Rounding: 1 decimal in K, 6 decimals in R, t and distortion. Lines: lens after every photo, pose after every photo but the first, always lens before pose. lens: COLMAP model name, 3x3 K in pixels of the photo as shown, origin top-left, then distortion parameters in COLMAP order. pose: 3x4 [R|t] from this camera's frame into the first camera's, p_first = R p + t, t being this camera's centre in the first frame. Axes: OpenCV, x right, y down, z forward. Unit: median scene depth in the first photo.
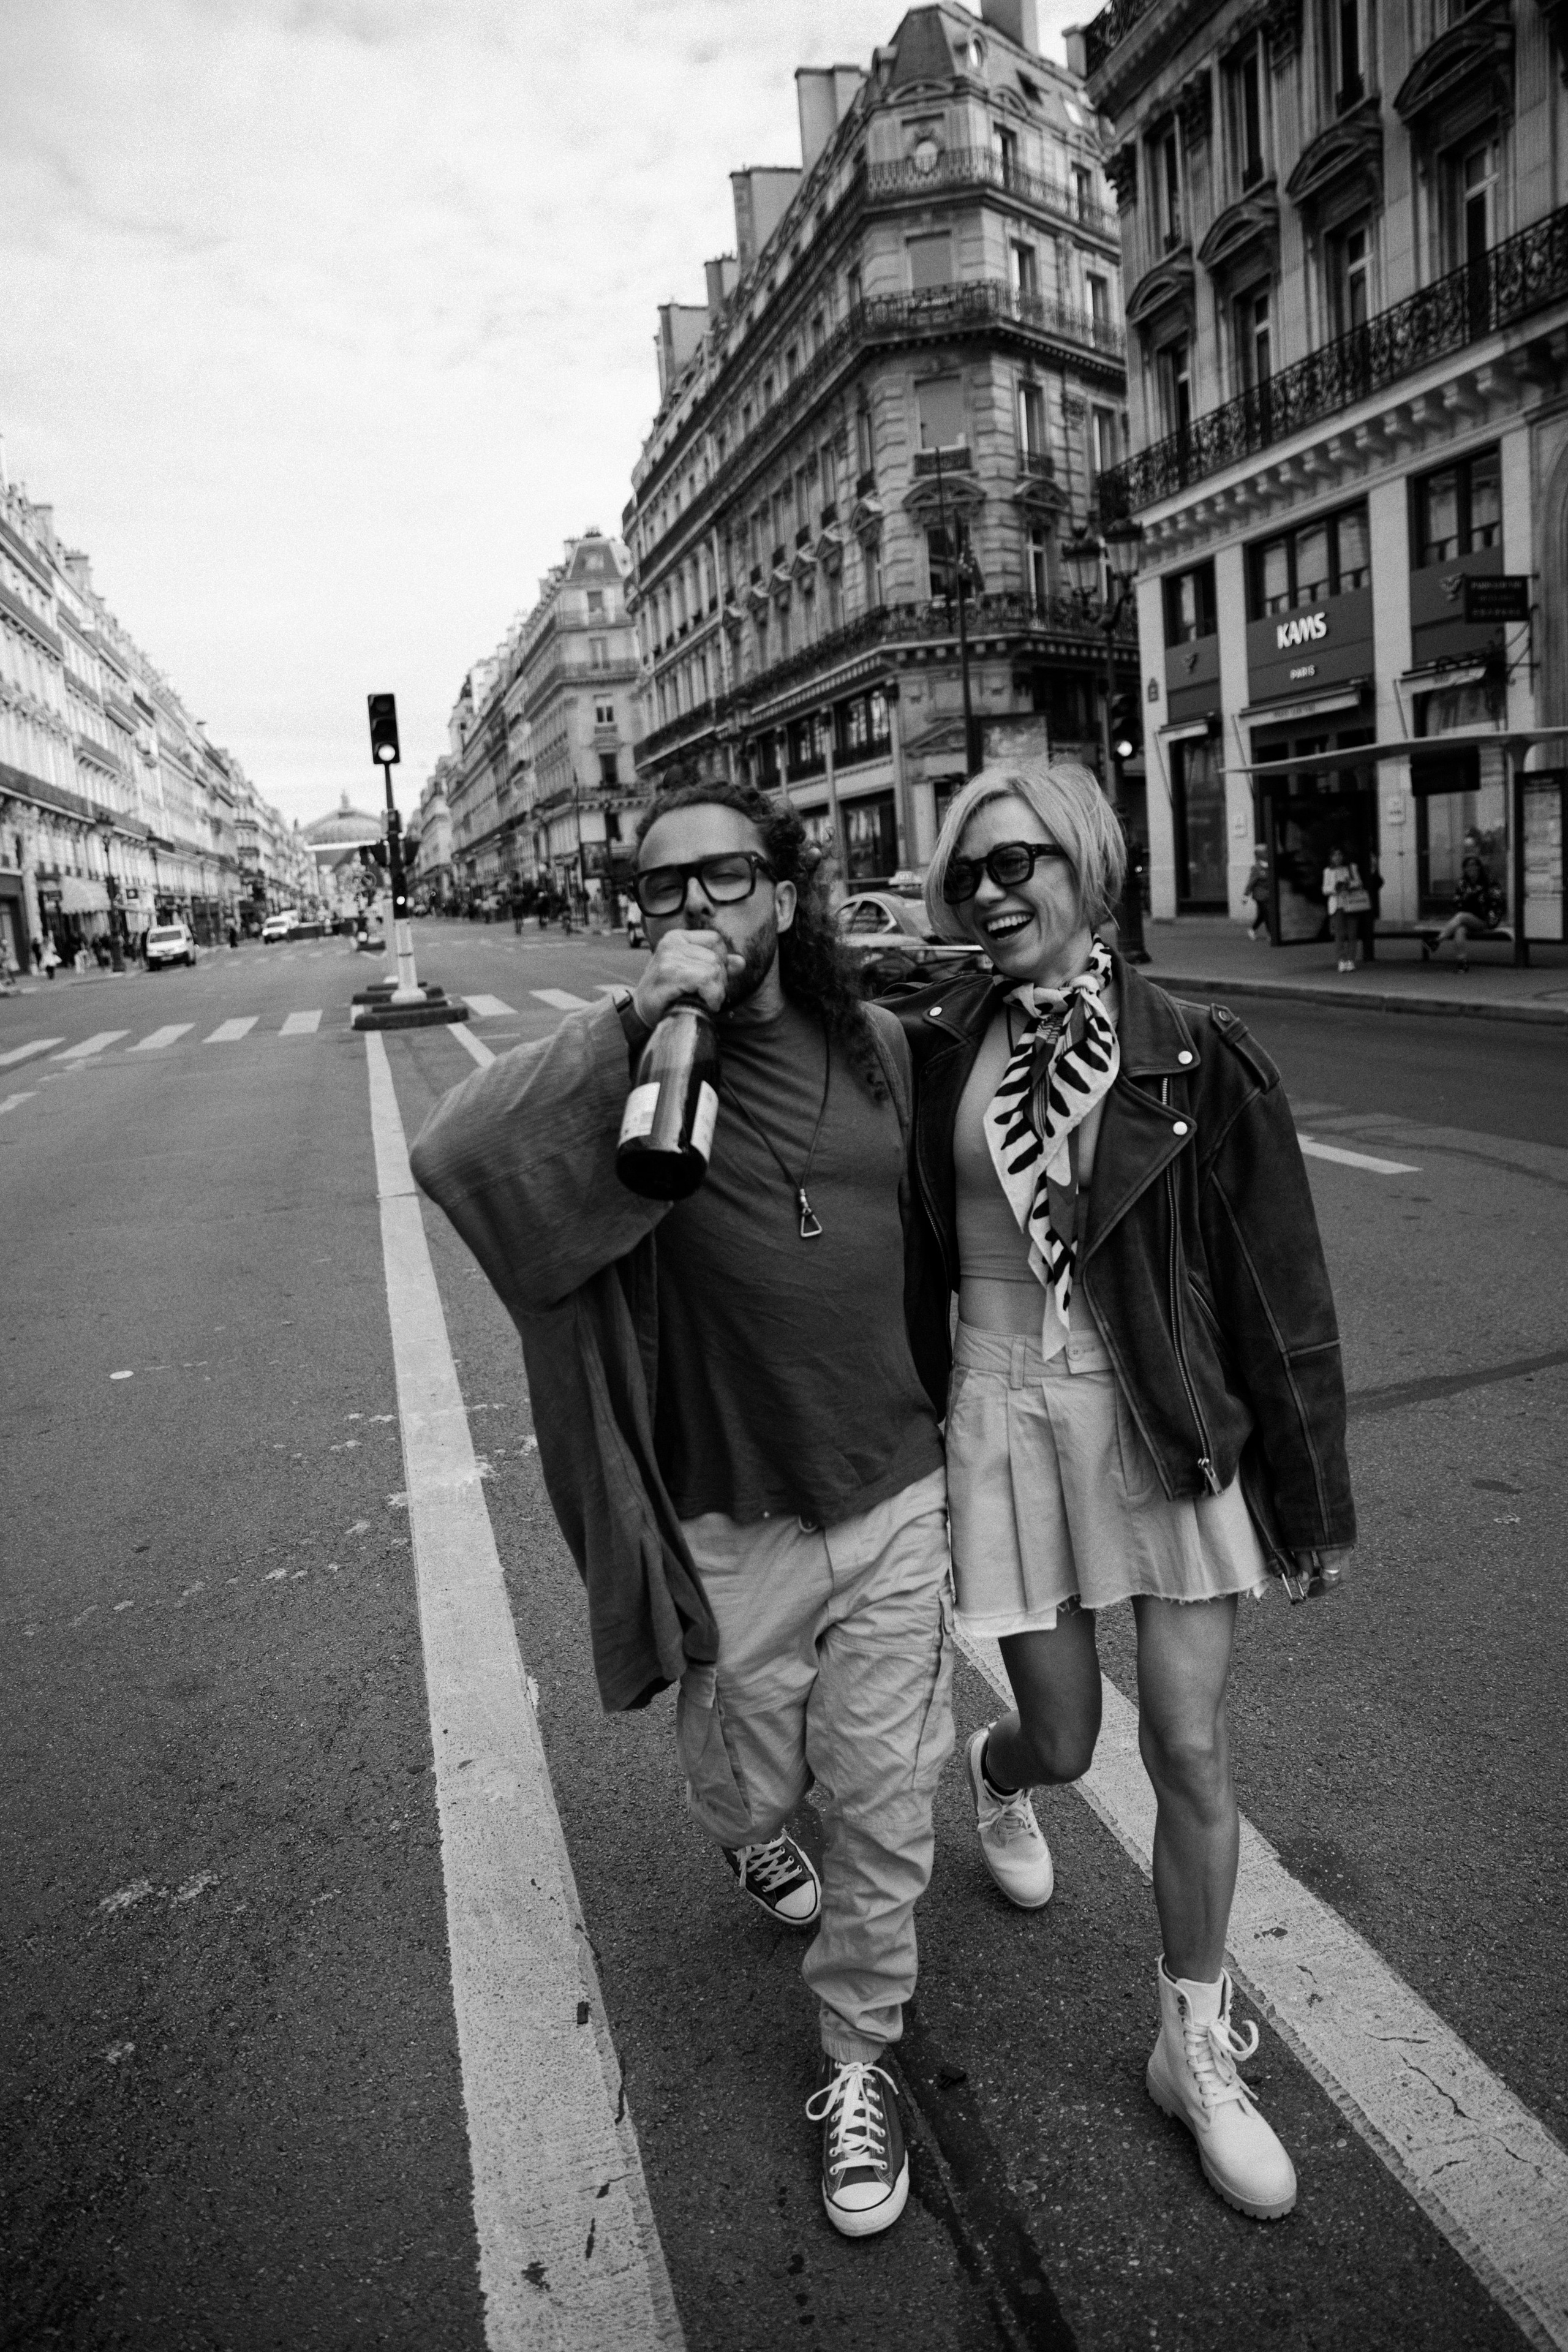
lens RADIAL K [[1723.7, 0, 784.0], [0, 1723.7, 1176.0], [0, 0, 1]] dist [-0.098890, 0.081632]
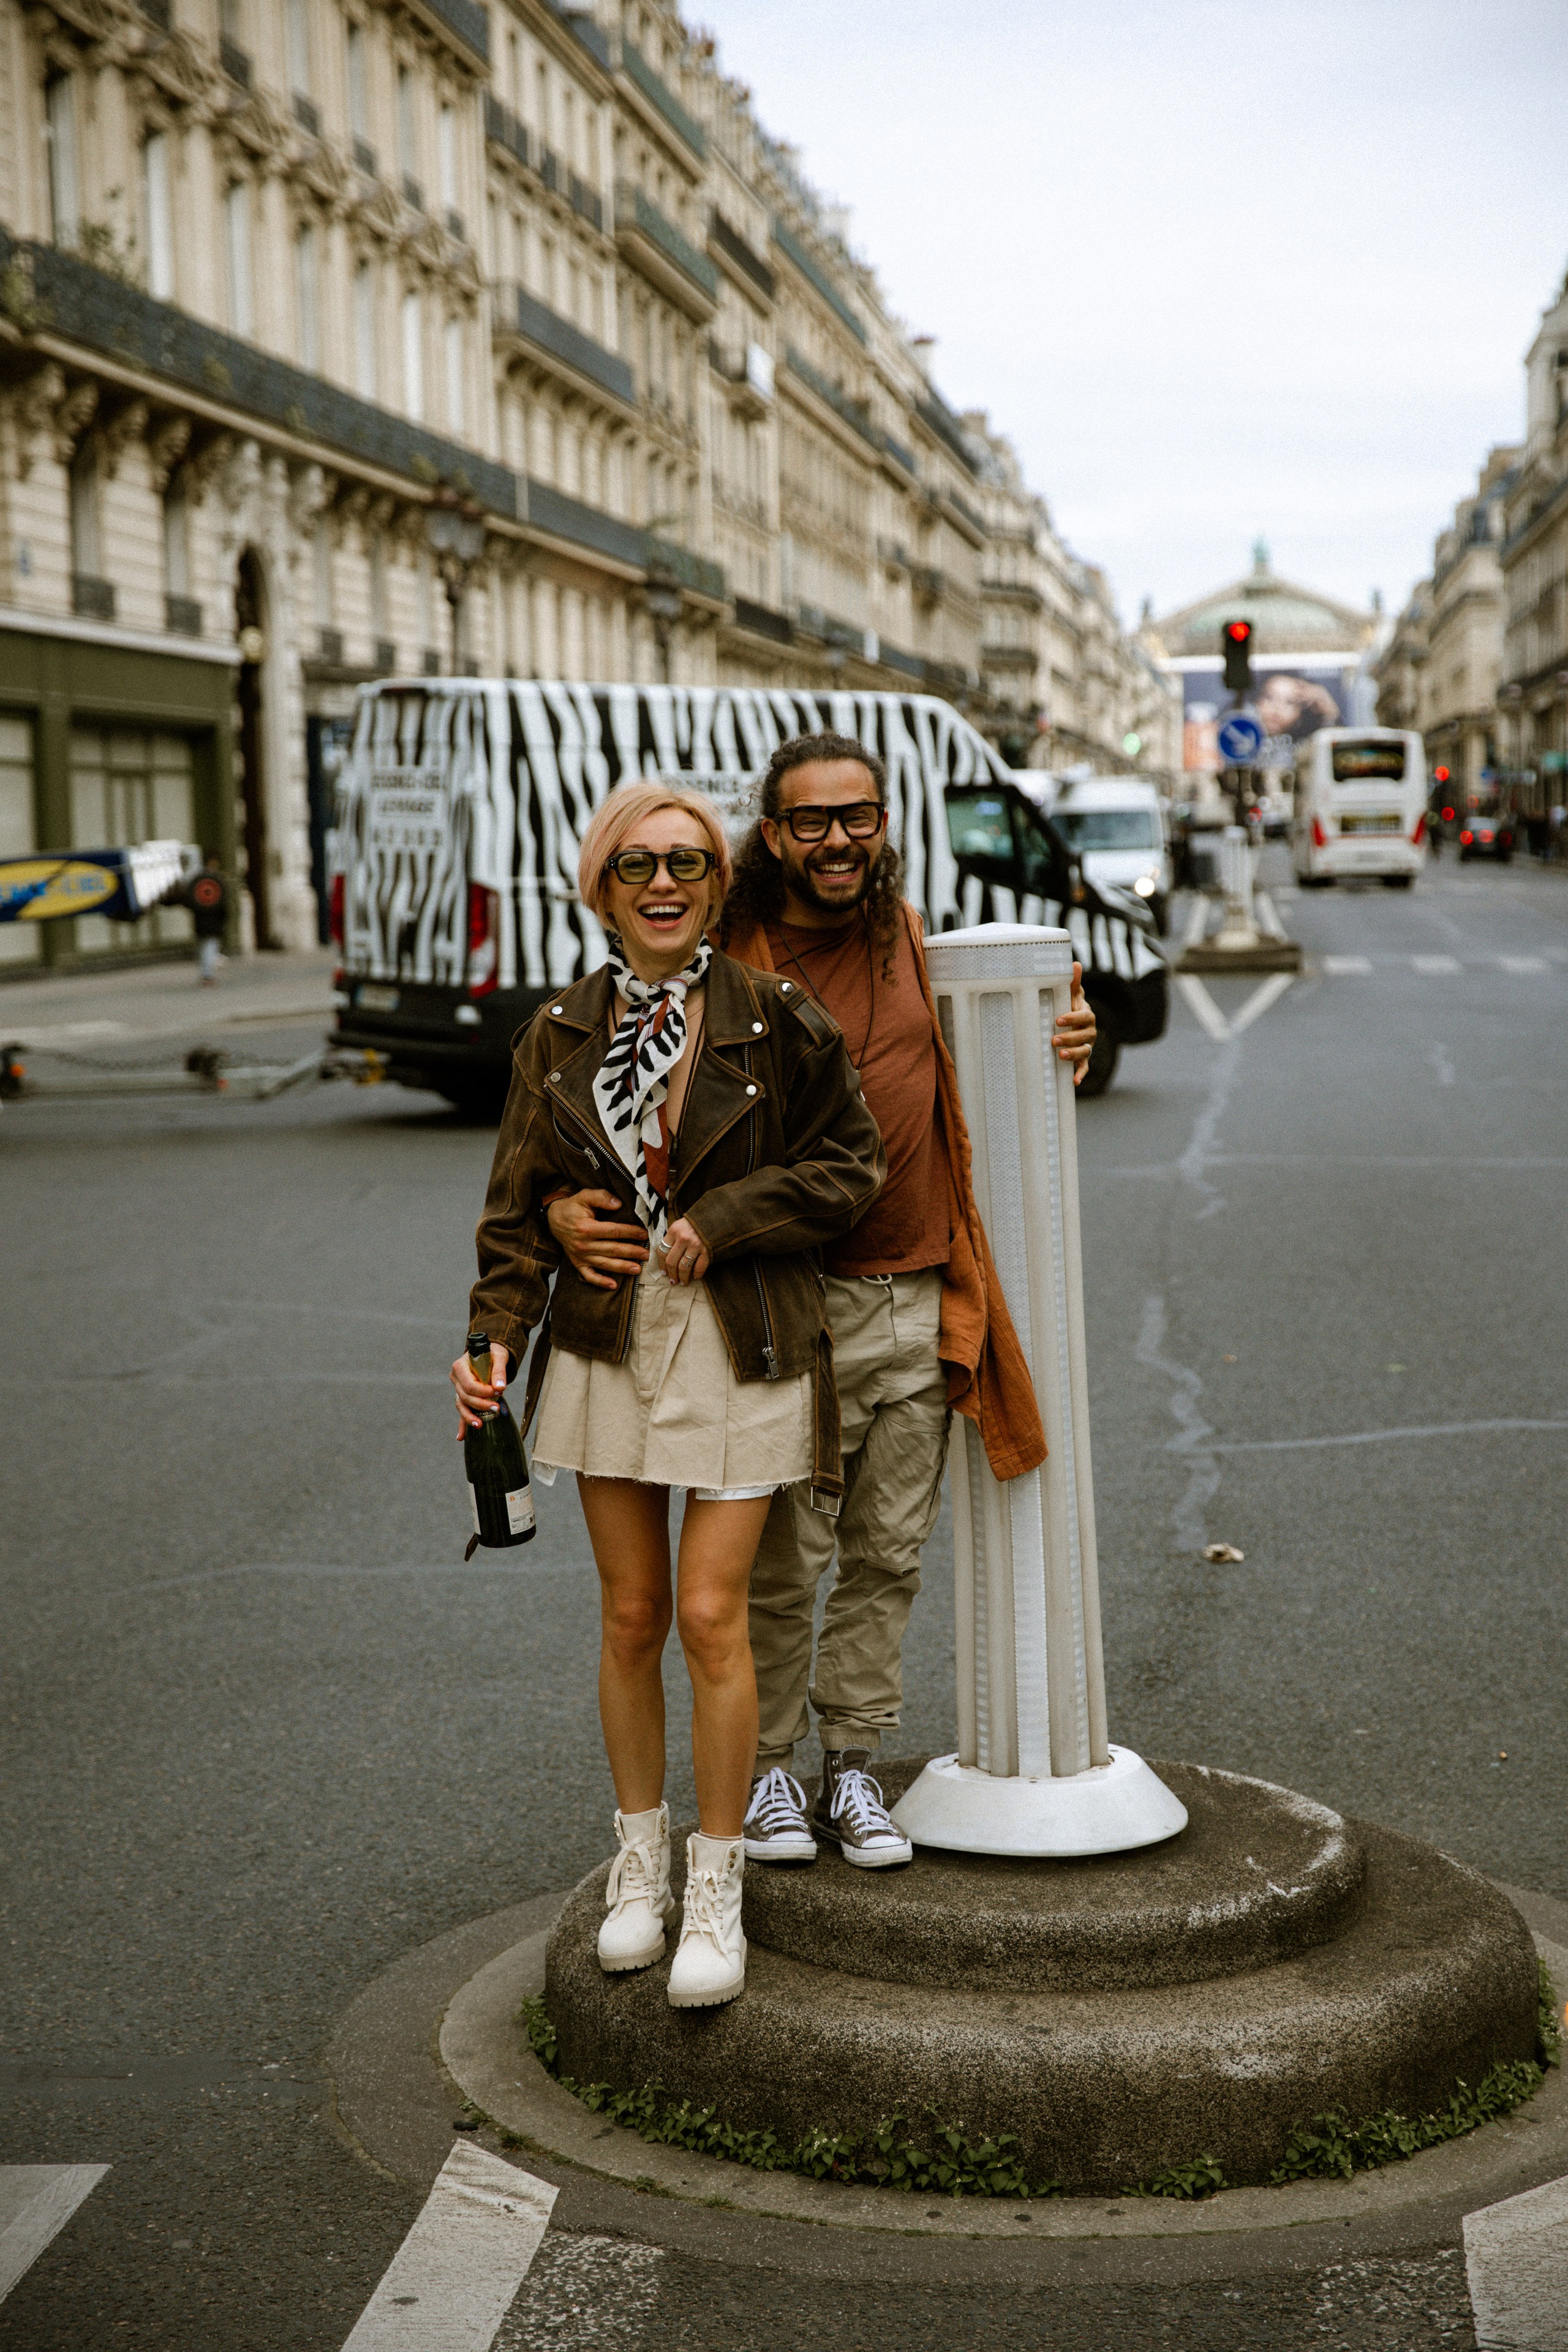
lens RADIAL K [[3795.3, 0, 784.0], [0, 3795.3, 1176.0], [0, 0, 1]] dist [0.160305, 0.081597]
pose [[0.931488, 0.091122, -0.352175, -0.049577], [-0.112536, 0.992811, -0.040772, -0.040407], [0.345927, 0.077611, 0.935046, 0.234922]]
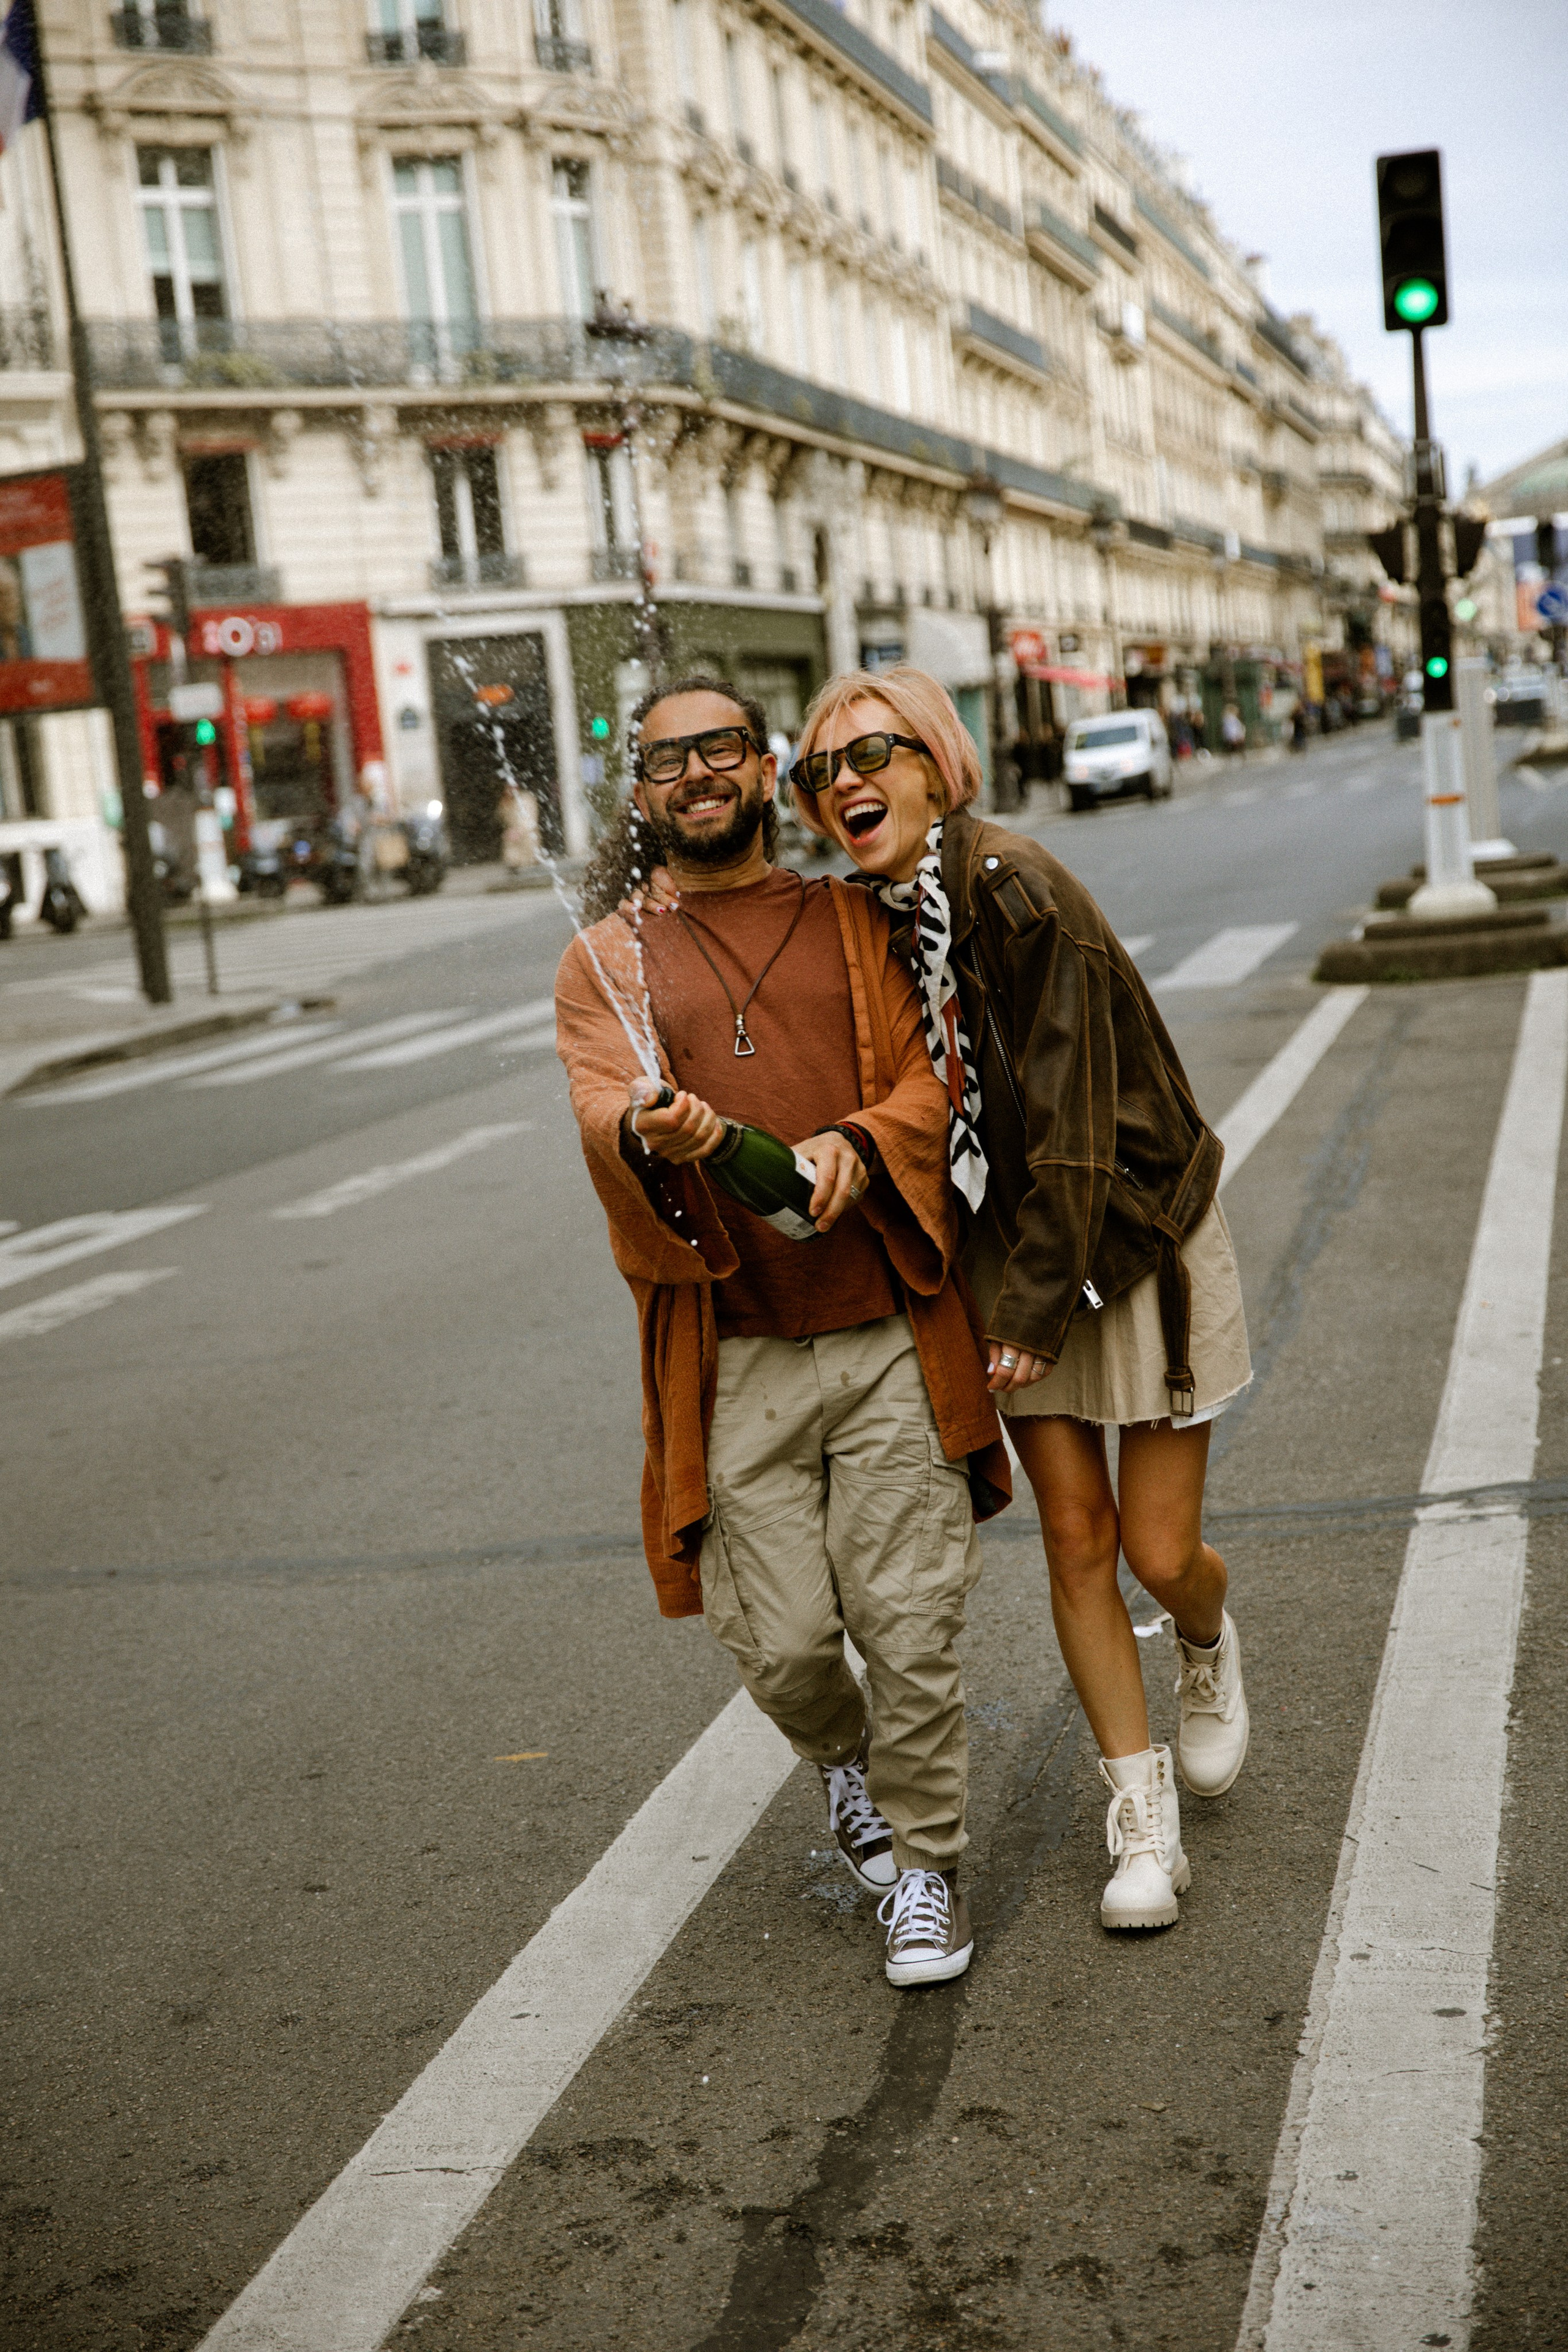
lens RADIAL K [[3831.1, 0, 784.0], [0, 3831.1, 1176.0], [0, 0, 1]] dist [0.157059, 0.035543]
pose [[0.899939, 0.034539, -0.434646, 0.008310], [-0.044107, 0.998955, -0.011944, -0.004769], [0.433780, 0.029920, 0.900522, 0.024187]]
